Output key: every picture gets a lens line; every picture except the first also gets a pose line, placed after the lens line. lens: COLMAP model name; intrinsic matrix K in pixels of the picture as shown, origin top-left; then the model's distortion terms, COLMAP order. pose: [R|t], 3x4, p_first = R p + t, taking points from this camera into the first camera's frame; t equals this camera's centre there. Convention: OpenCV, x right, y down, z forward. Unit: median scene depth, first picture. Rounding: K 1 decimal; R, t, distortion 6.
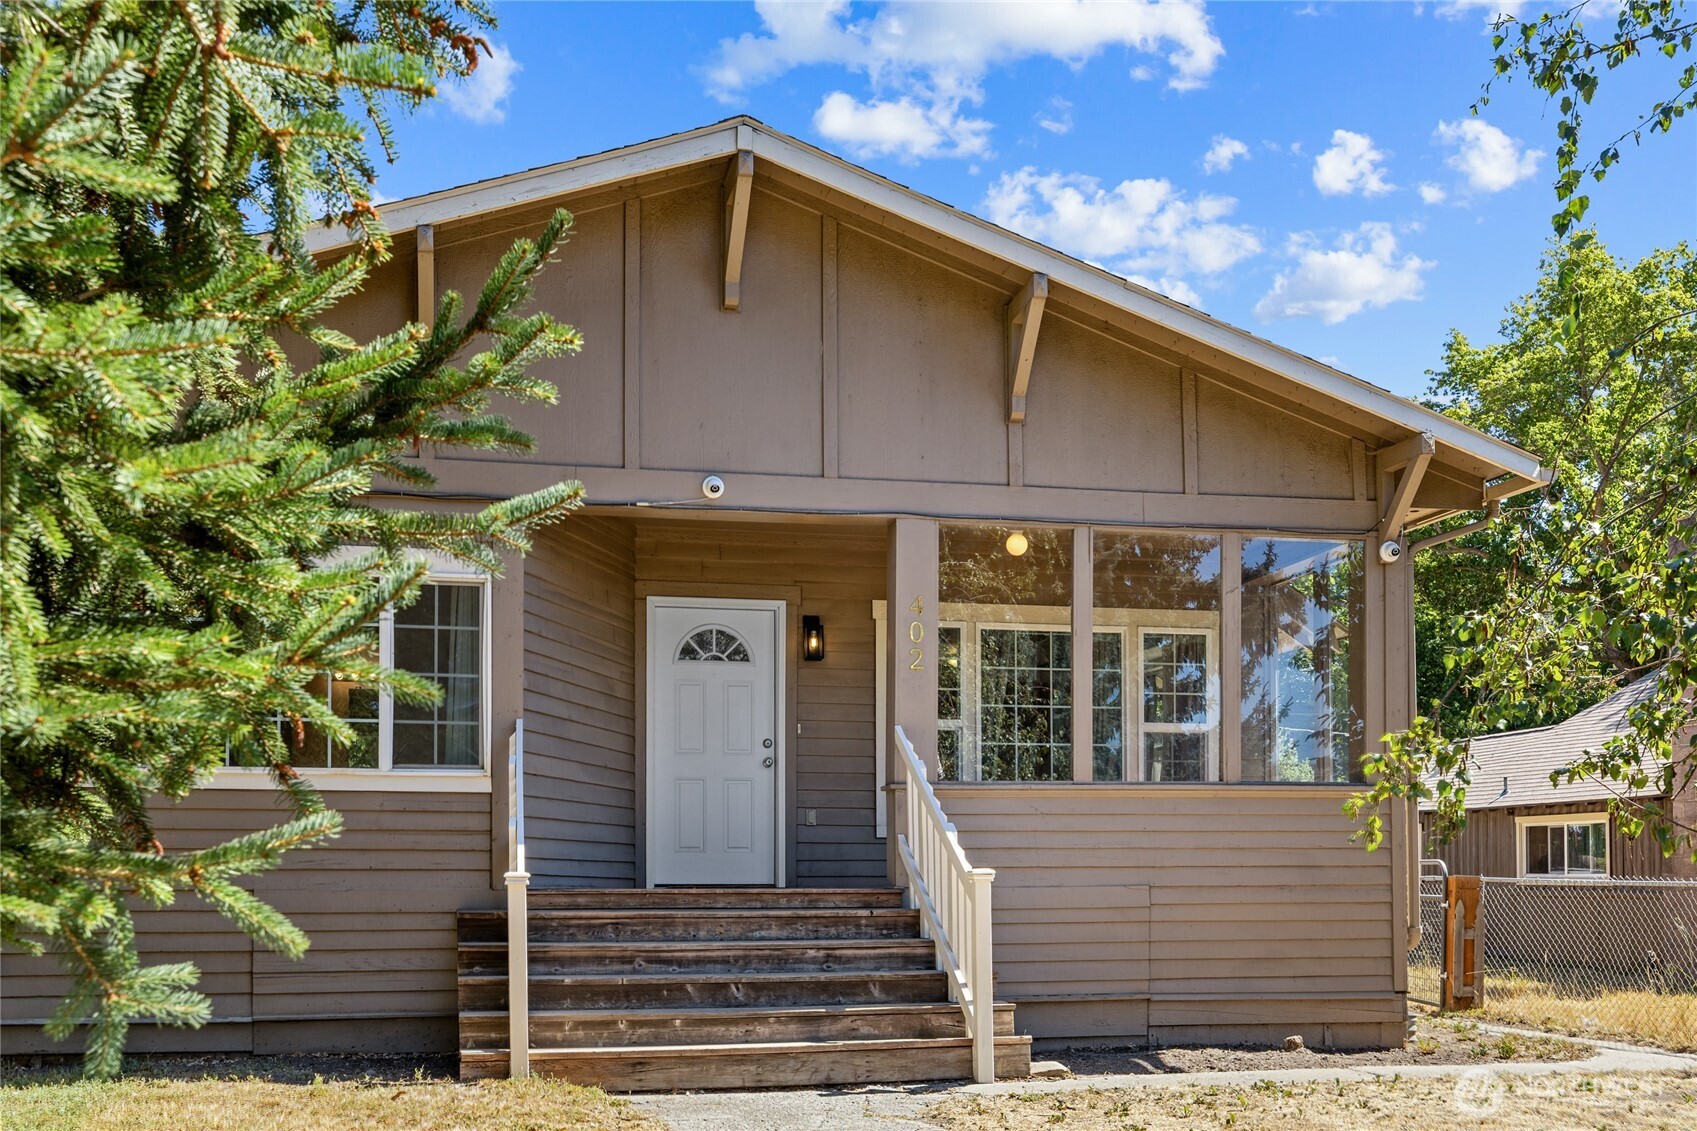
lens RADIAL K [[3129.9, 0, 848.5], [0, 3129.9, 565.5], [0, 0, 1]] dist [0.008450, -0.007267]
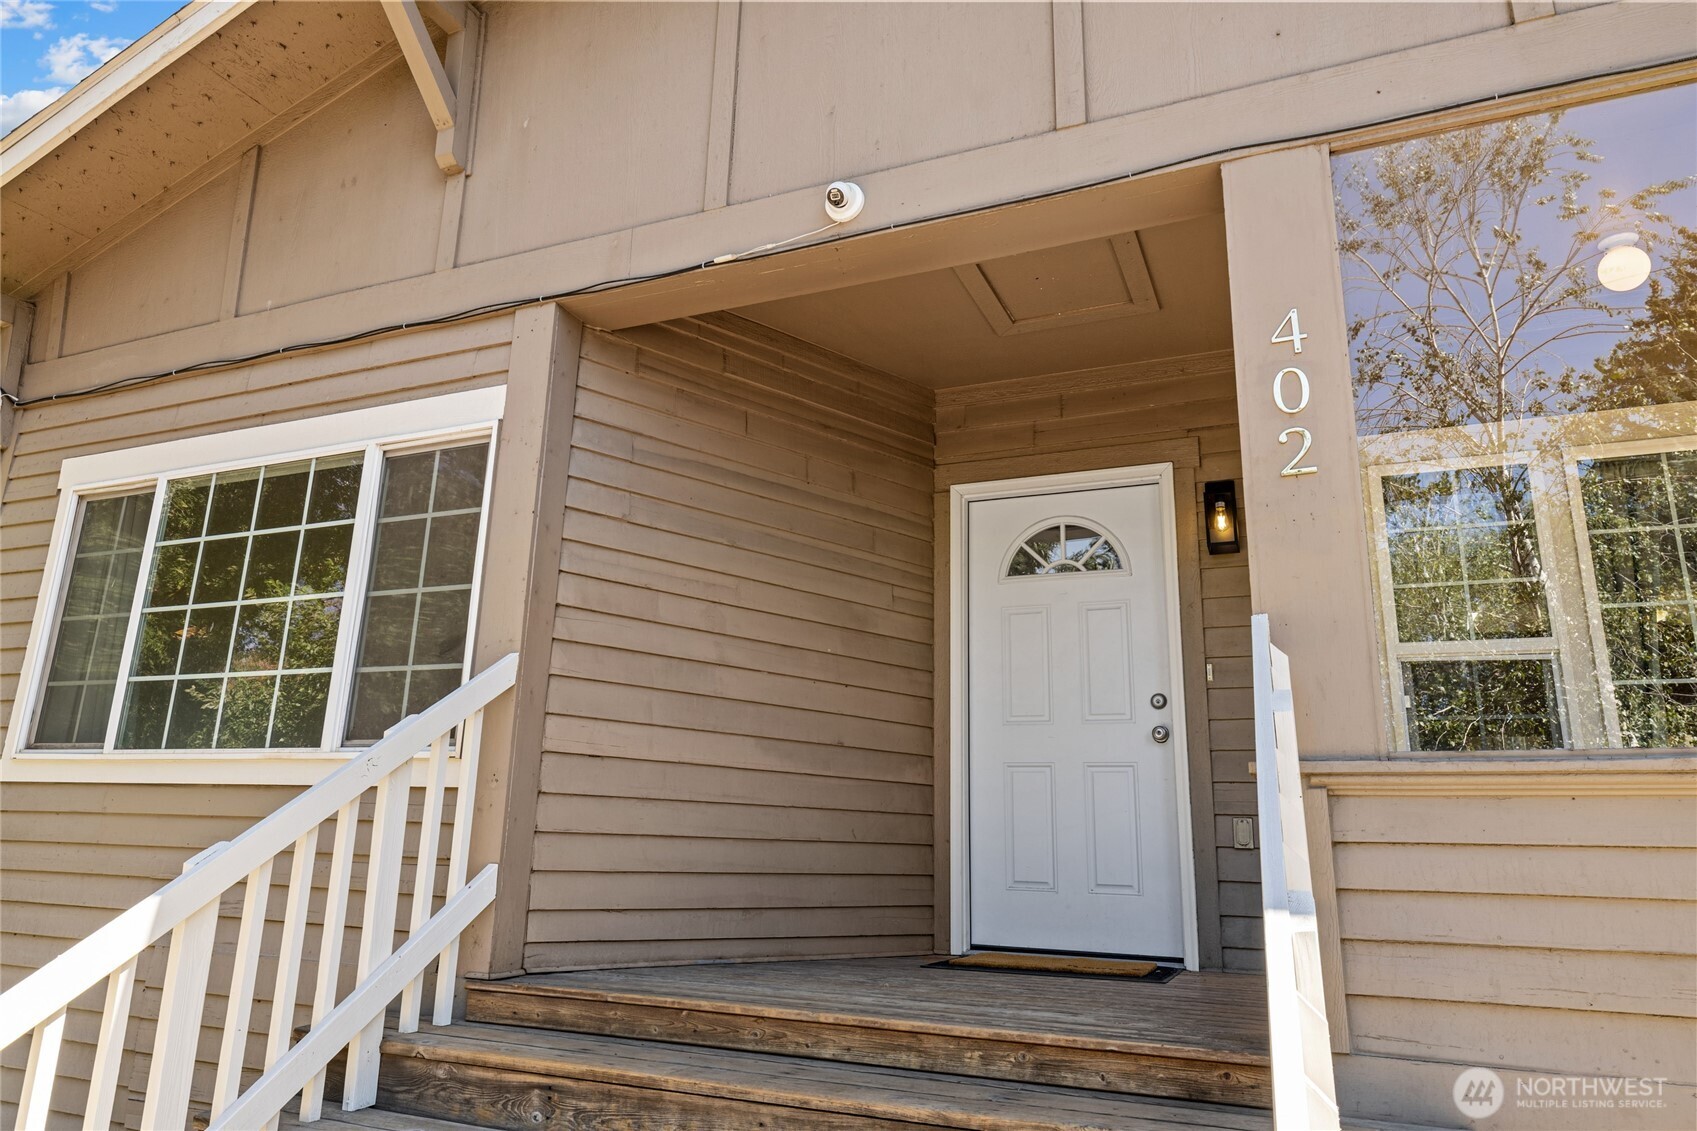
lens RADIAL K [[1088.8, 0, 848.9], [0, 1088.8, 537.4], [0, 0, 1]] dist [0.001555, 0.000449]
pose [[0.778760, -0.143780, -0.610623, 0.063965], [0.047428, 0.984089, -0.171231, 0.064523], [0.625527, 0.104387, 0.773188, 0.881319]]
